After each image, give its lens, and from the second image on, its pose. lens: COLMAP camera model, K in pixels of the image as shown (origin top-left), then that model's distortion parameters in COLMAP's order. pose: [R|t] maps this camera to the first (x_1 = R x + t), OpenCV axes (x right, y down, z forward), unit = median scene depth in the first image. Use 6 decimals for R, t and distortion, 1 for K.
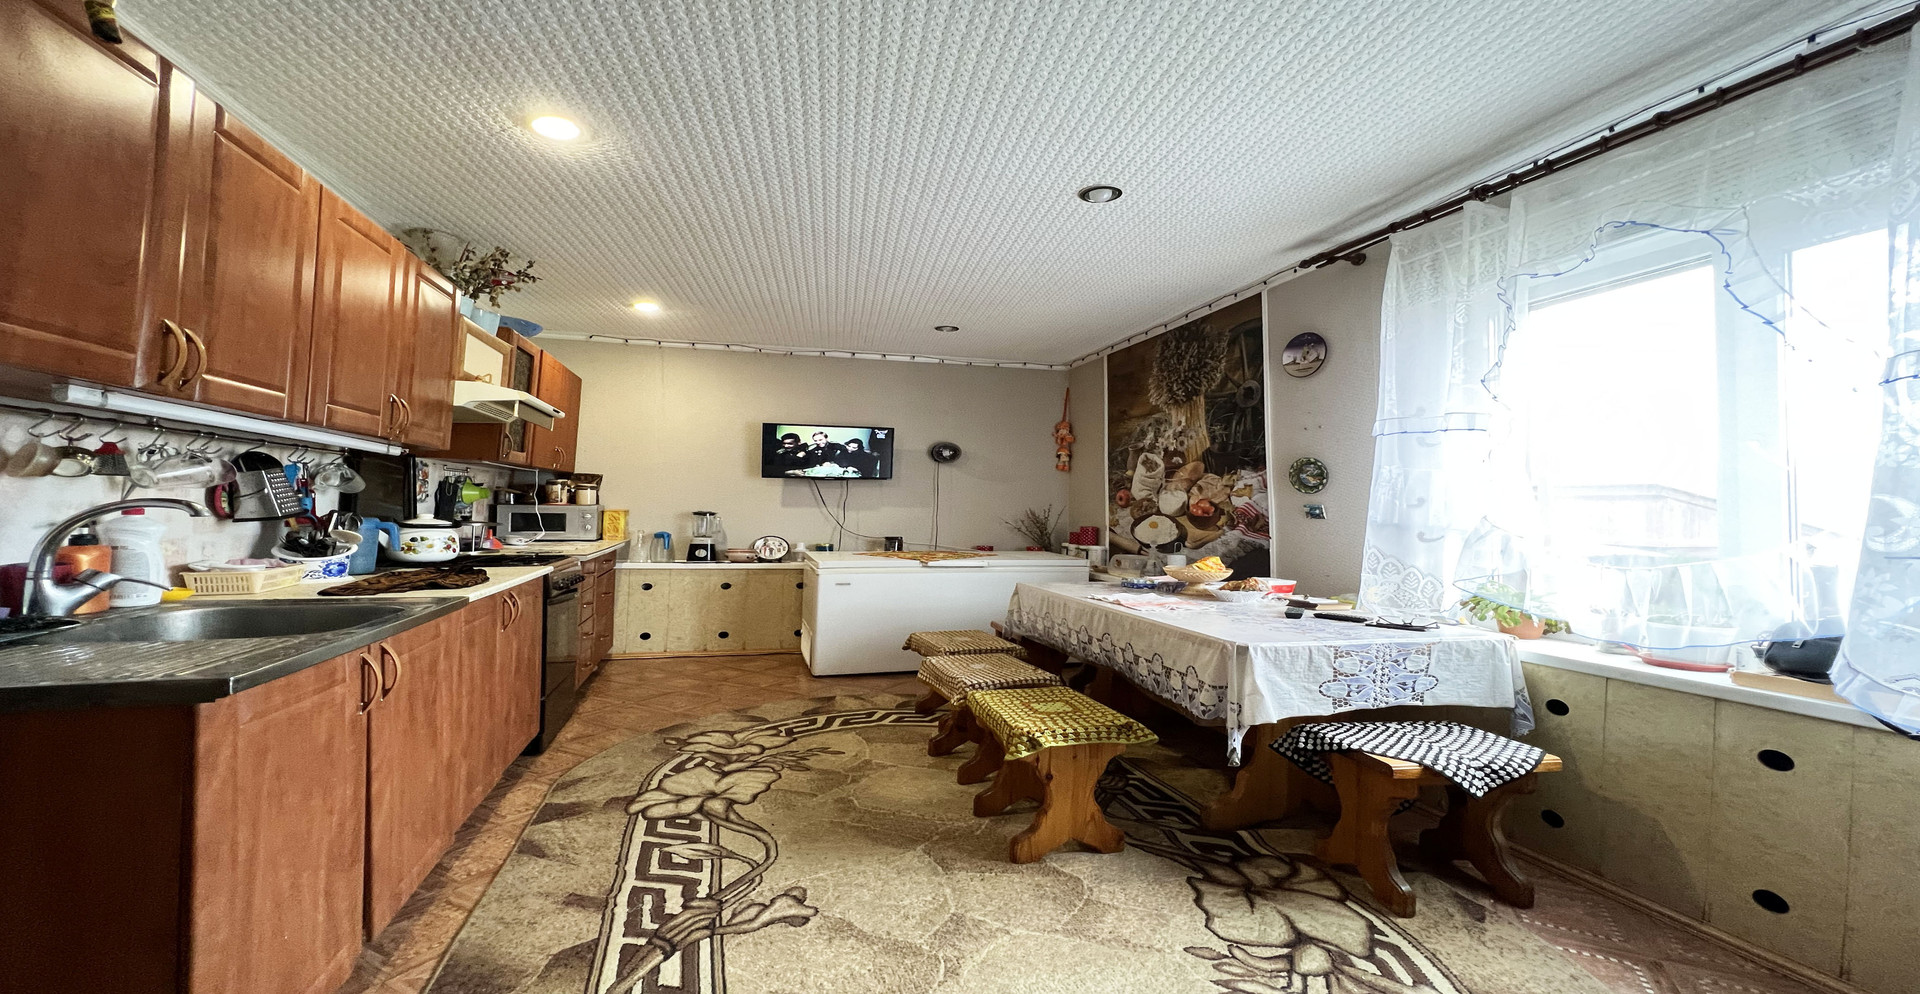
lens RADIAL K [[749.6, 0, 965.8], [0, 749.6, 478.4], [0, 0, 1]] dist [0.000557, 0.000375]
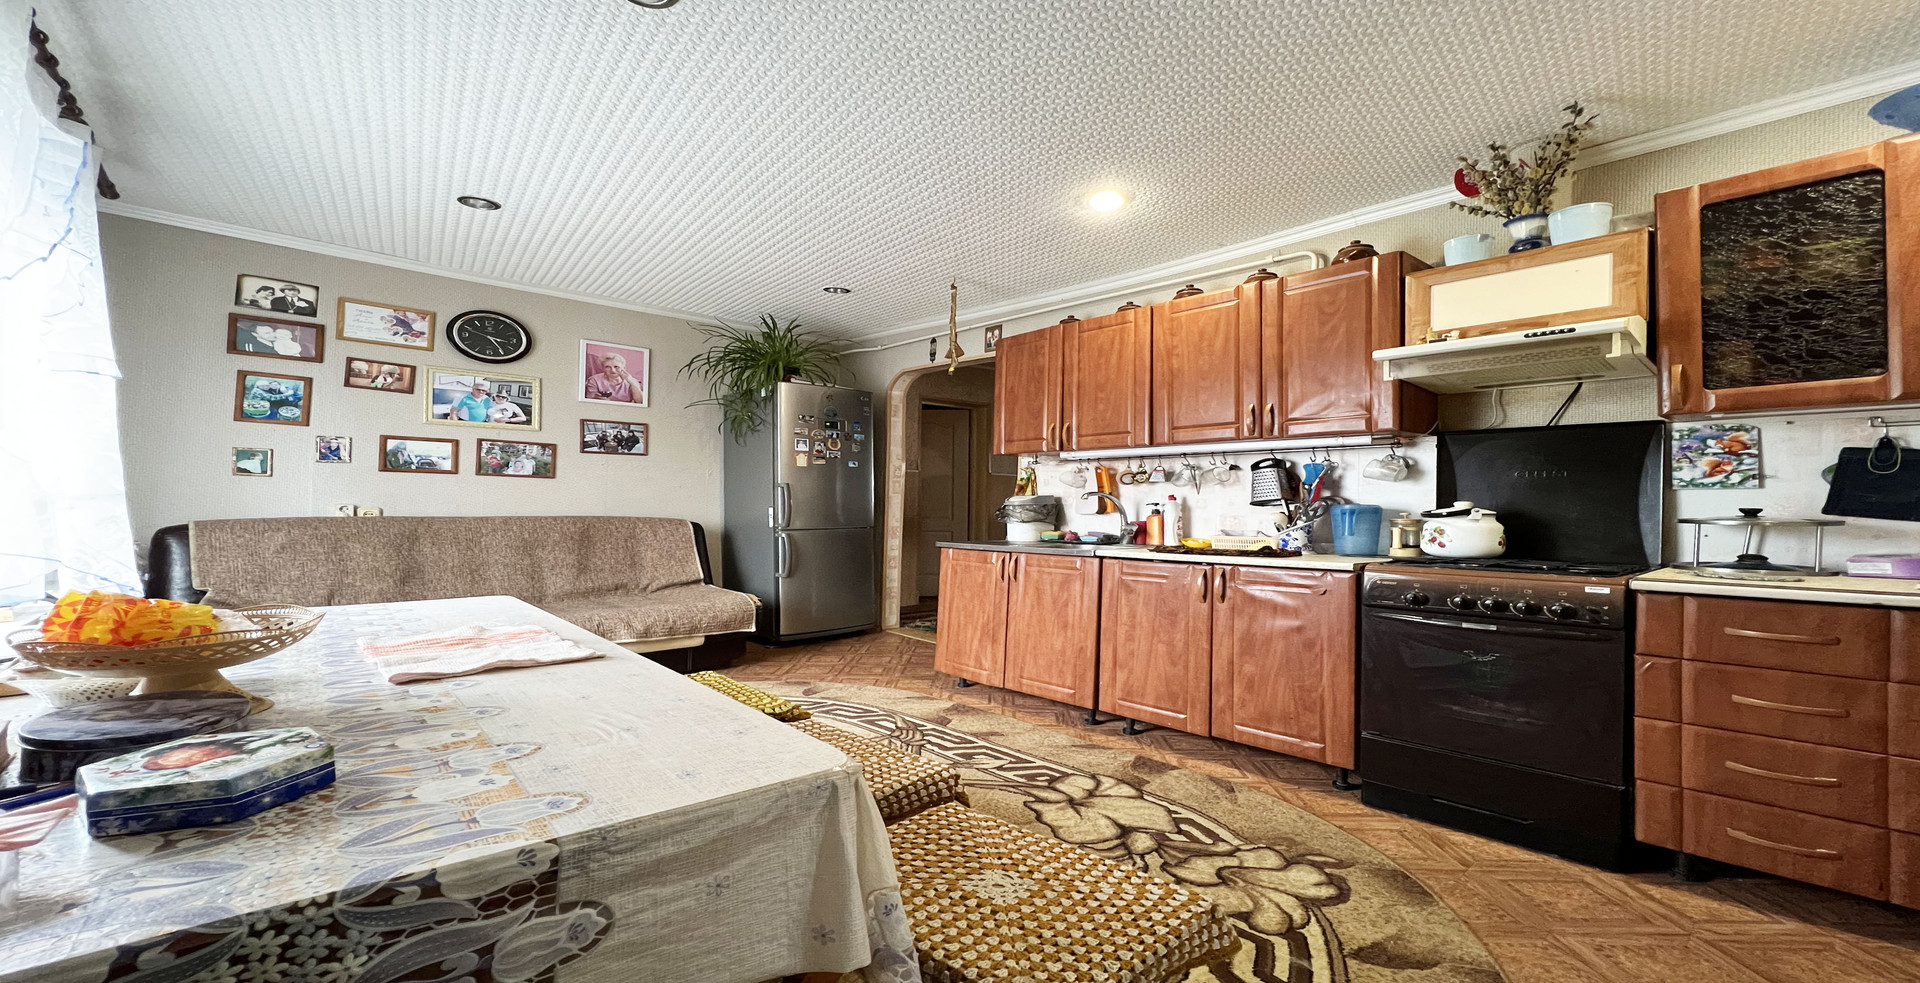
lens RADIAL K [[773.0, 0, 951.8], [0, 773.0, 485.0], [0, 0, 1]] dist [0.000420, 0.000133]
pose [[-0.903624, -0.036840, -0.426740, 0.213260], [-0.005659, 0.997234, -0.074106, 0.115714], [0.428290, -0.064549, -0.901333, 1.857937]]
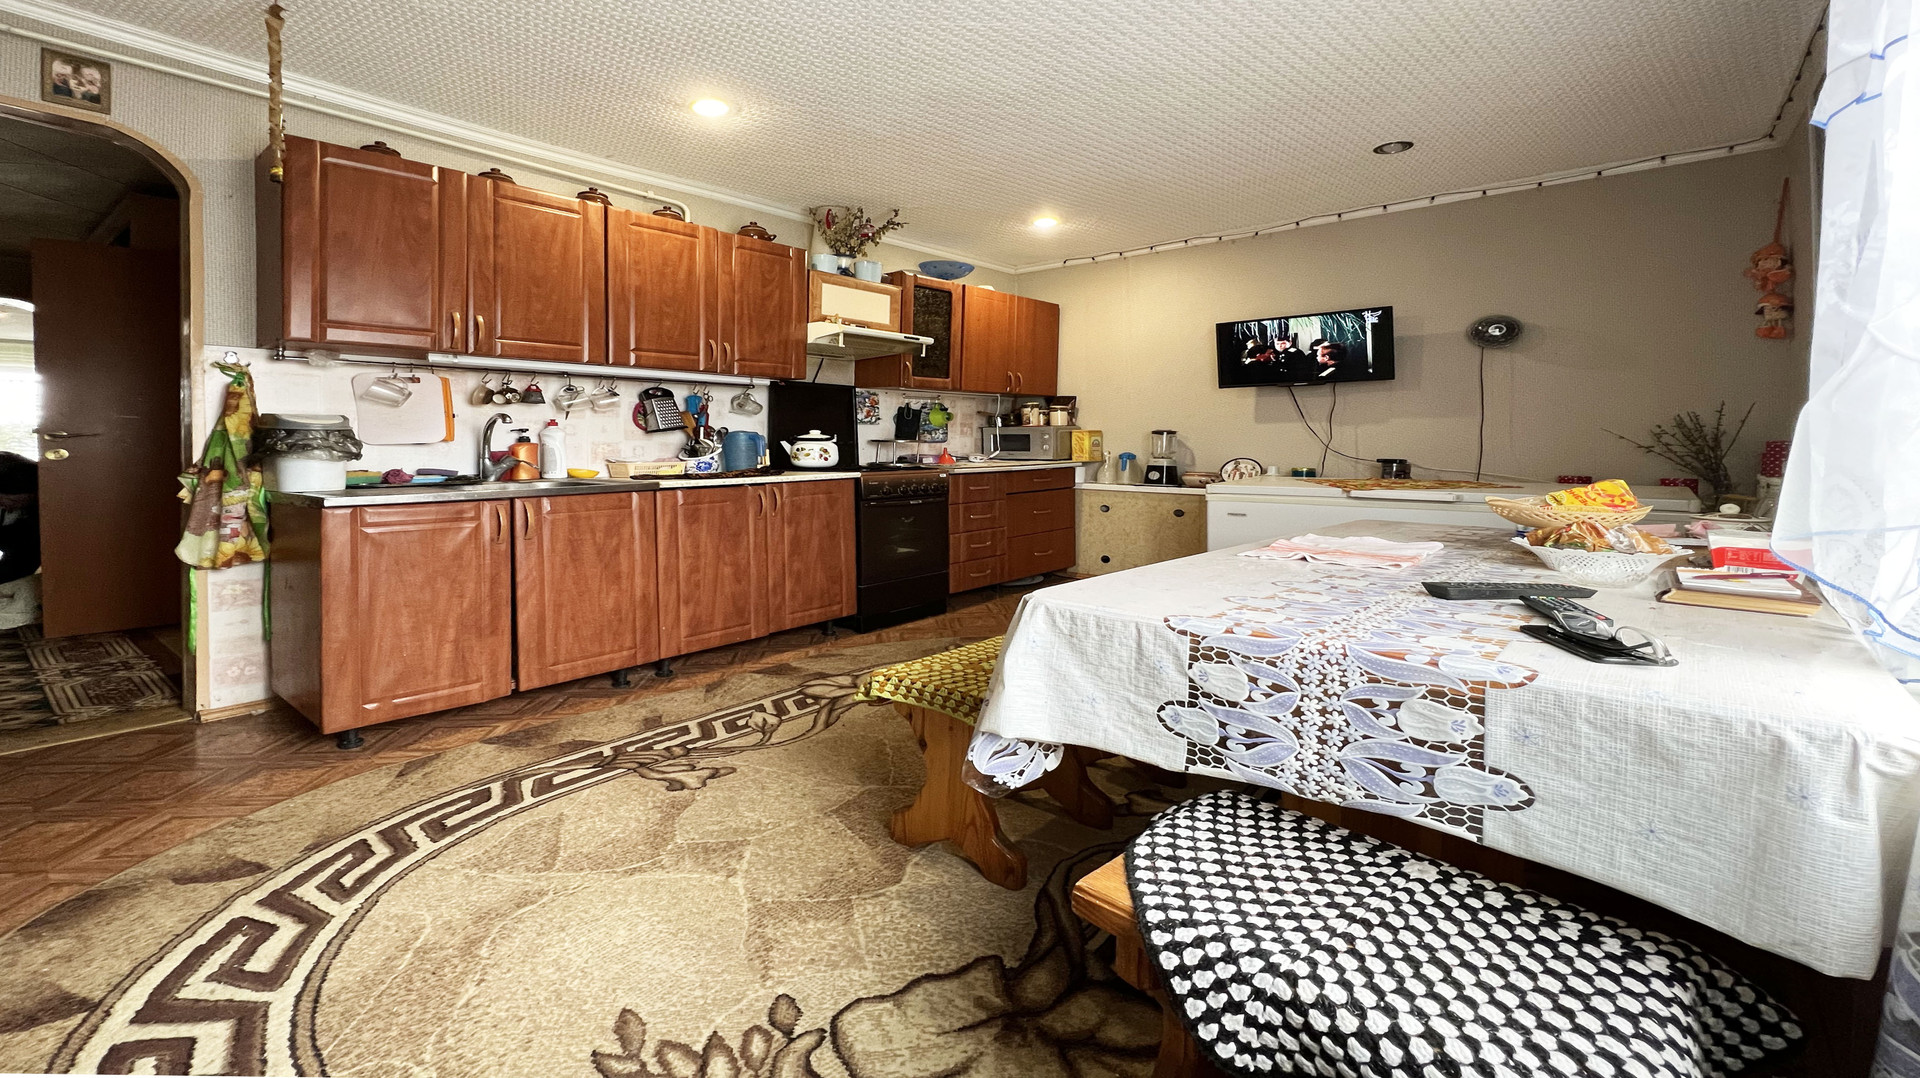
lens RADIAL K [[833.1, 0, 976.3], [0, 833.1, 432.4], [0, 0, 1]] dist [-0.002067, -0.000049]
pose [[0.568105, -0.026084, -0.822542, 0.721629], [0.045696, 0.998955, -0.000118, 0.075573], [0.821686, -0.037520, 0.568704, 0.498682]]
